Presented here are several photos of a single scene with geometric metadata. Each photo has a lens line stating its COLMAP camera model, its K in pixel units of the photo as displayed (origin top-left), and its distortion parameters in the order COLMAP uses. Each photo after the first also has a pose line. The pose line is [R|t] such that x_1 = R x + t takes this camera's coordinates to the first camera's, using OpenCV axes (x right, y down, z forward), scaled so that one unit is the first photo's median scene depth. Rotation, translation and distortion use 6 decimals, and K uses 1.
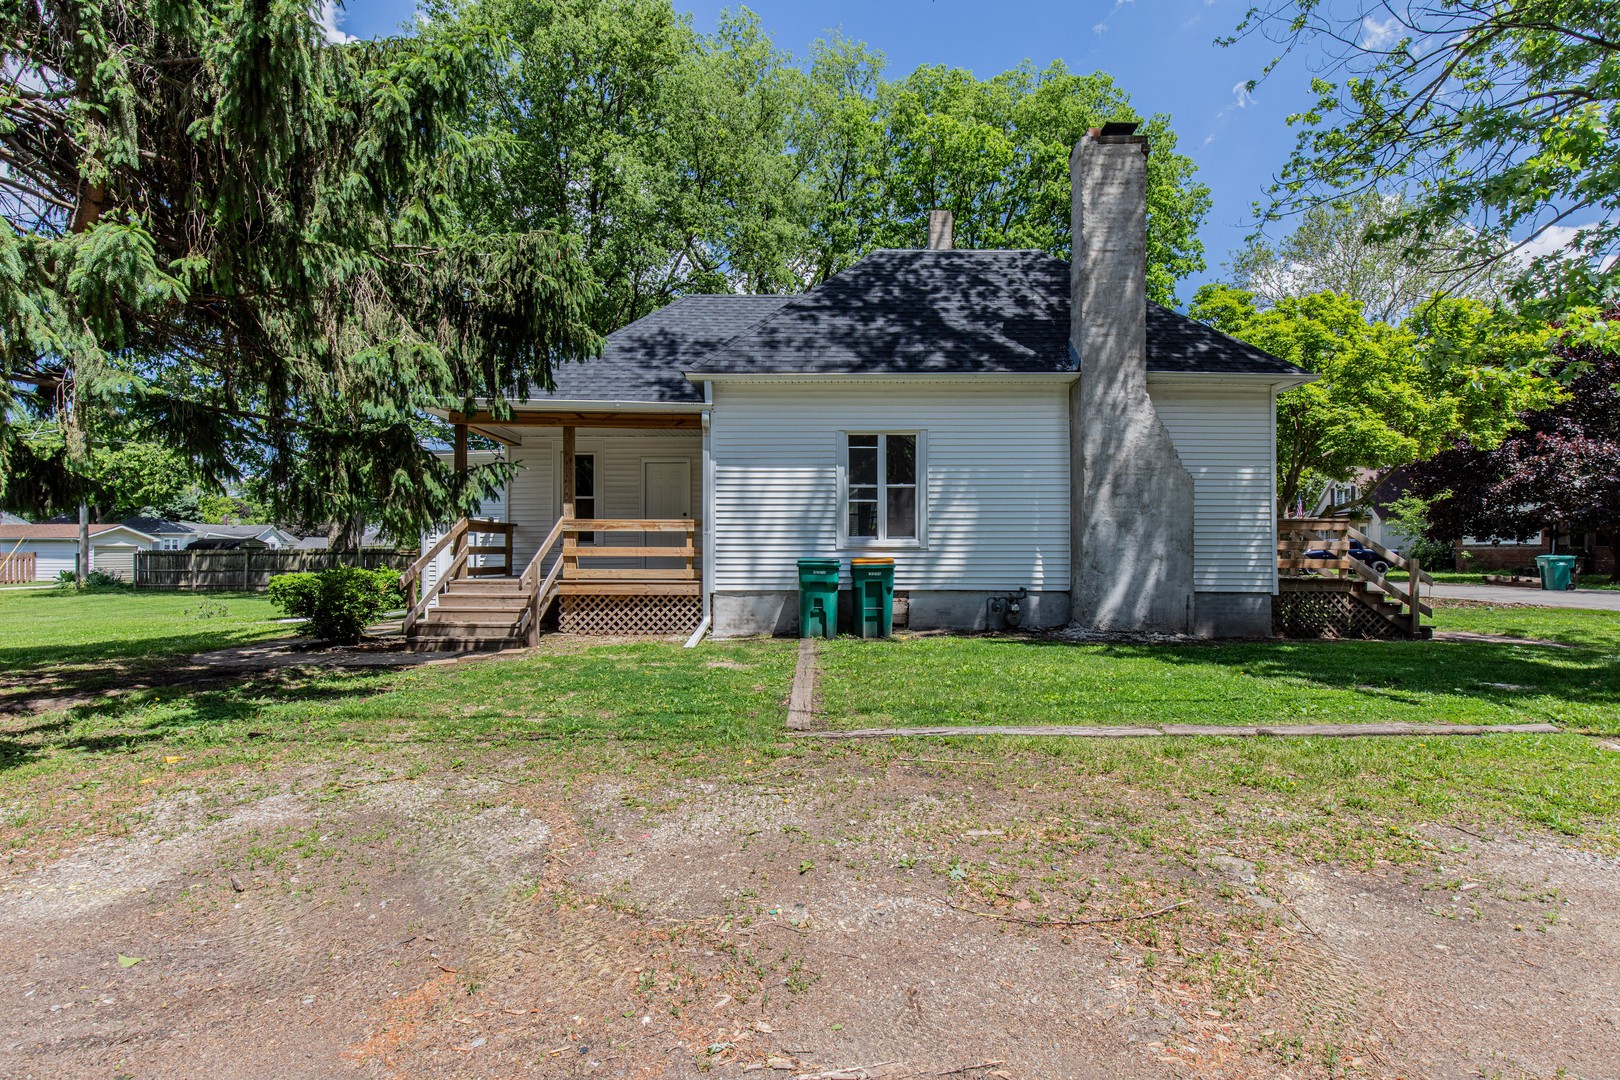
lens RADIAL K [[726.9, 0, 827.5], [0, 726.9, 539.1], [0, 0, 1]] dist [-0.002074, -0.000573]
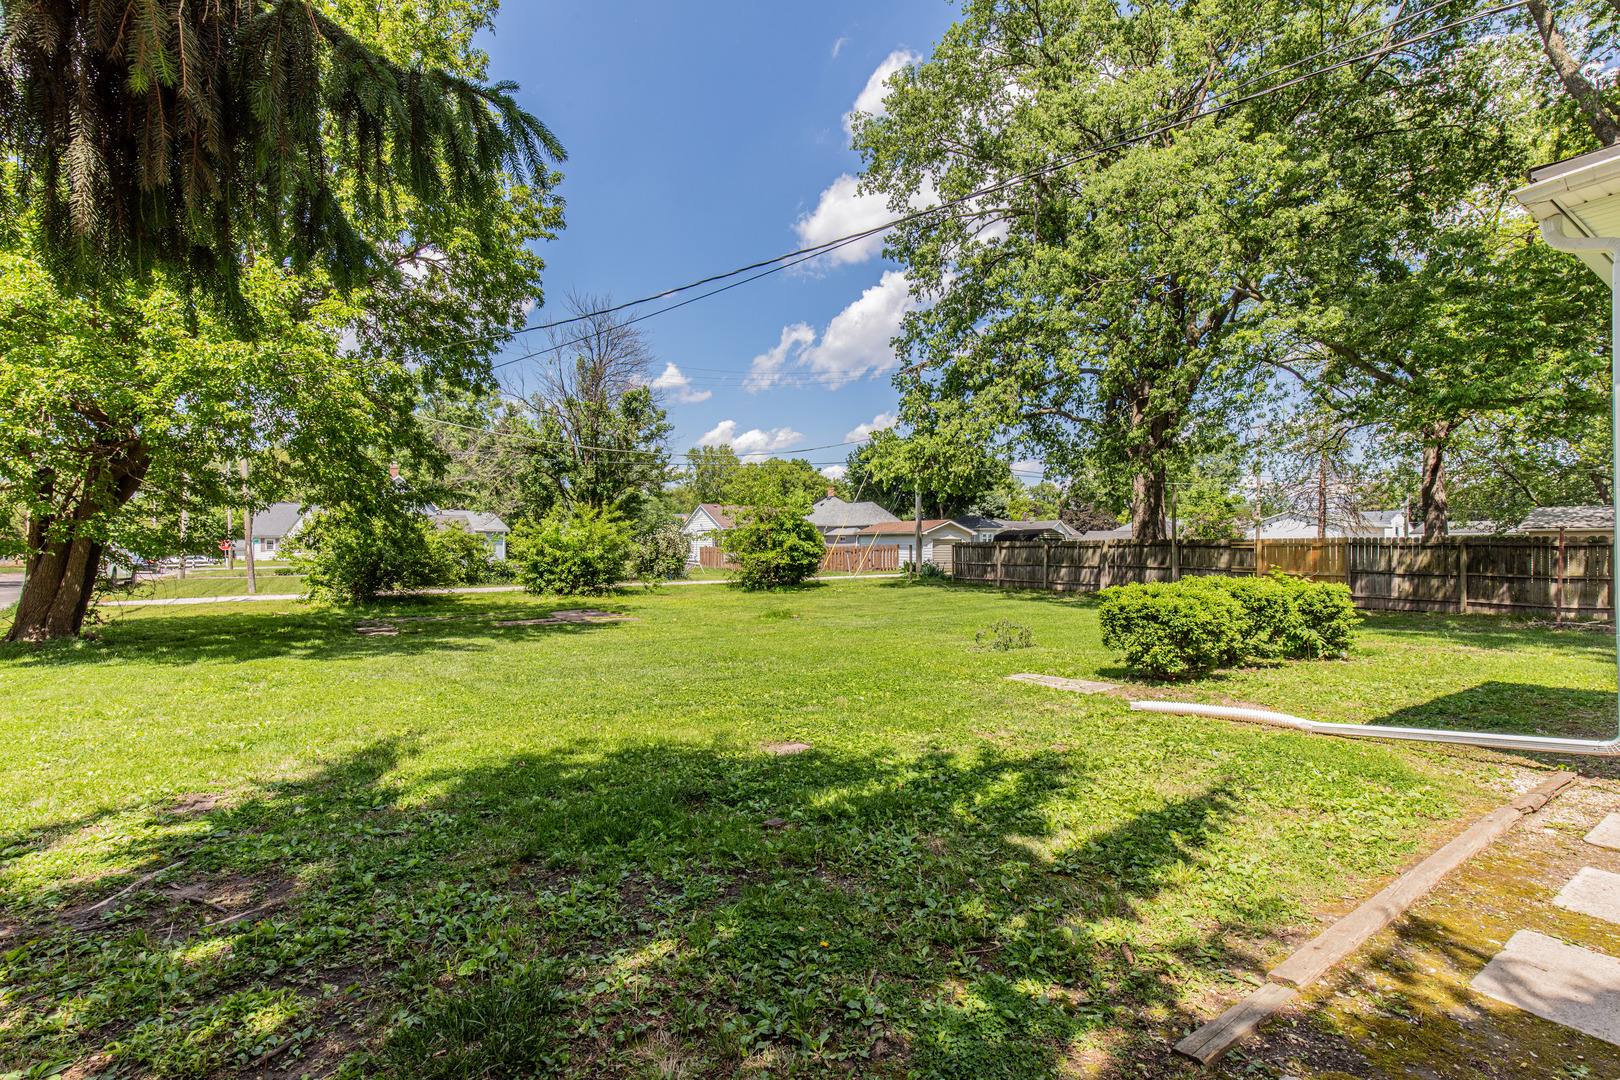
lens RADIAL K [[726.9, 0, 827.5], [0, 726.9, 539.1], [0, 0, 1]] dist [-0.002074, -0.000573]
pose [[0.575739, -0.006064, -0.817611, -0.231499], [0.013847, 0.999901, 0.002334, 0.006223], [0.817517, -0.012665, 0.575766, 0.275640]]
